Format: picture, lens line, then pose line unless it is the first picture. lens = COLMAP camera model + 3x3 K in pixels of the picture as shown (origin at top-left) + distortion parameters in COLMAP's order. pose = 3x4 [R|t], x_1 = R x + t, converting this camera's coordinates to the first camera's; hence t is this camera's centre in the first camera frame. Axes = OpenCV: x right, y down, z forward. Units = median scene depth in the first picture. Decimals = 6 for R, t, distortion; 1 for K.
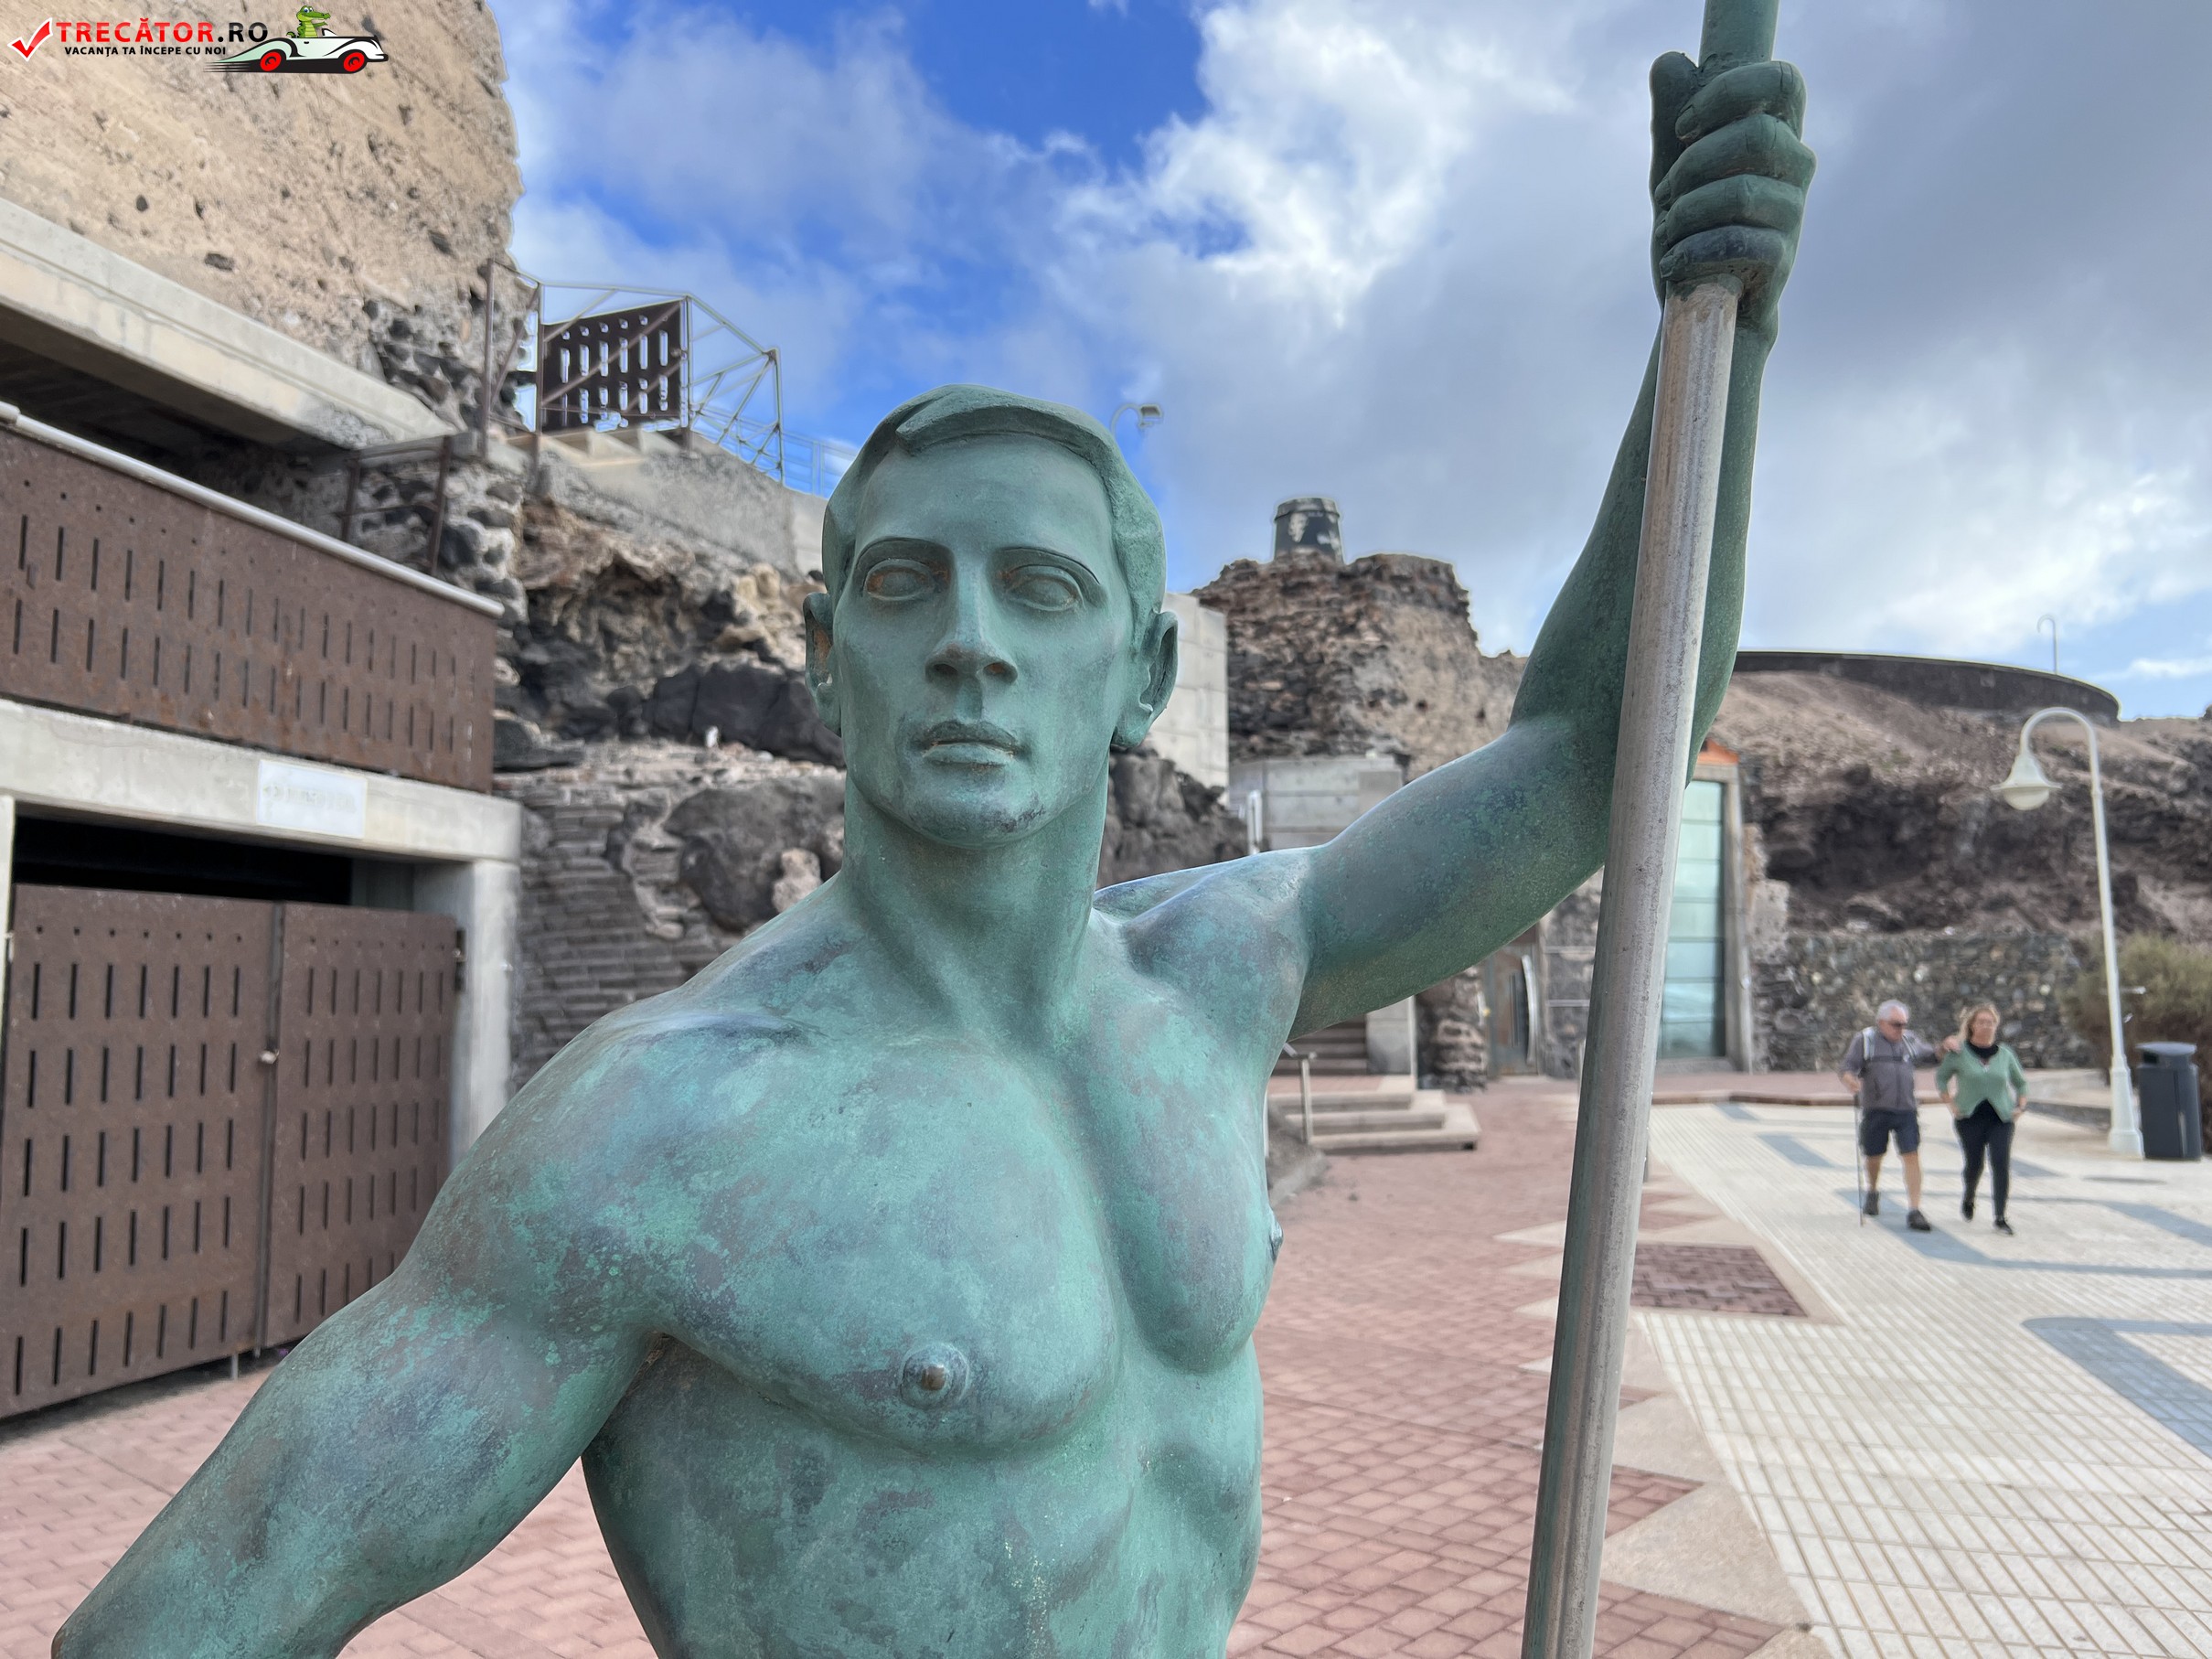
lens RADIAL K [[1670.0, 0, 1115.0], [0, 1670.0, 814.2], [0, 0, 1]] dist [0.051316, -0.052187]
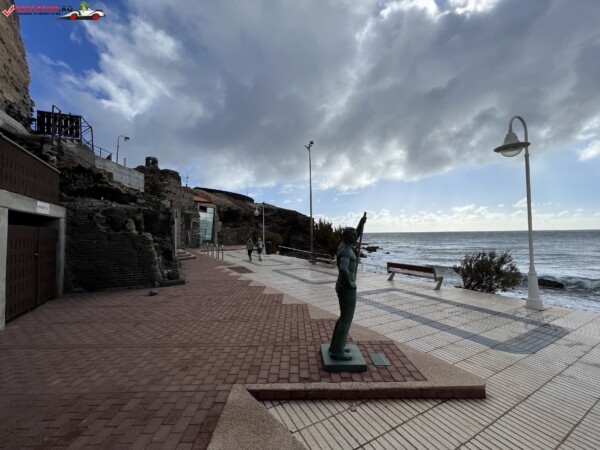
lens RADIAL K [[240.9, 0, 298.1], [0, 240.9, 224.9], [0, 0, 1]] dist [-0.001744, 0.000794]
pose [[0.731049, 0.028068, 0.681748, -0.300233], [-0.071683, 0.996784, 0.035828, -0.030877], [-0.678549, -0.075061, 0.730710, -0.117189]]
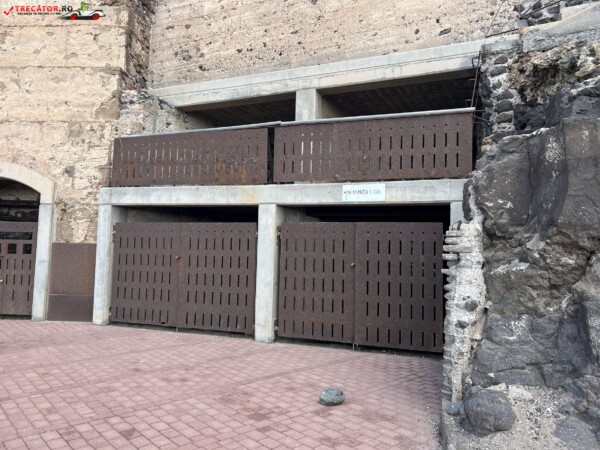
lens RADIAL K [[452.9, 0, 298.4], [0, 452.9, 221.5], [0, 0, 1]] dist [0.051316, -0.052187]
pose [[-0.115234, -0.055541, -0.991784, 0.354927], [0.085685, 0.994158, -0.065630, 0.076303], [0.989636, -0.092544, -0.109802, 0.718107]]
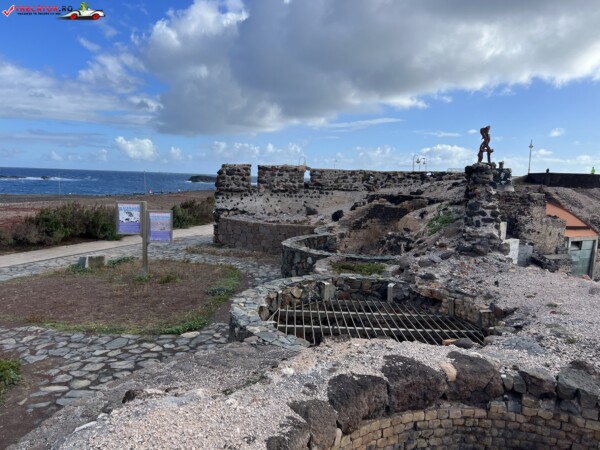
lens RADIAL K [[452.9, 0, 301.5], [0, 452.9, 226.9], [0, 0, 1]] dist [0.051316, -0.052187]
pose [[0.996788, 0.057925, -0.055299, -1.090886], [-0.043941, 0.972893, 0.227043, -0.938647], [0.066952, -0.223884, 0.972314, -0.676185]]
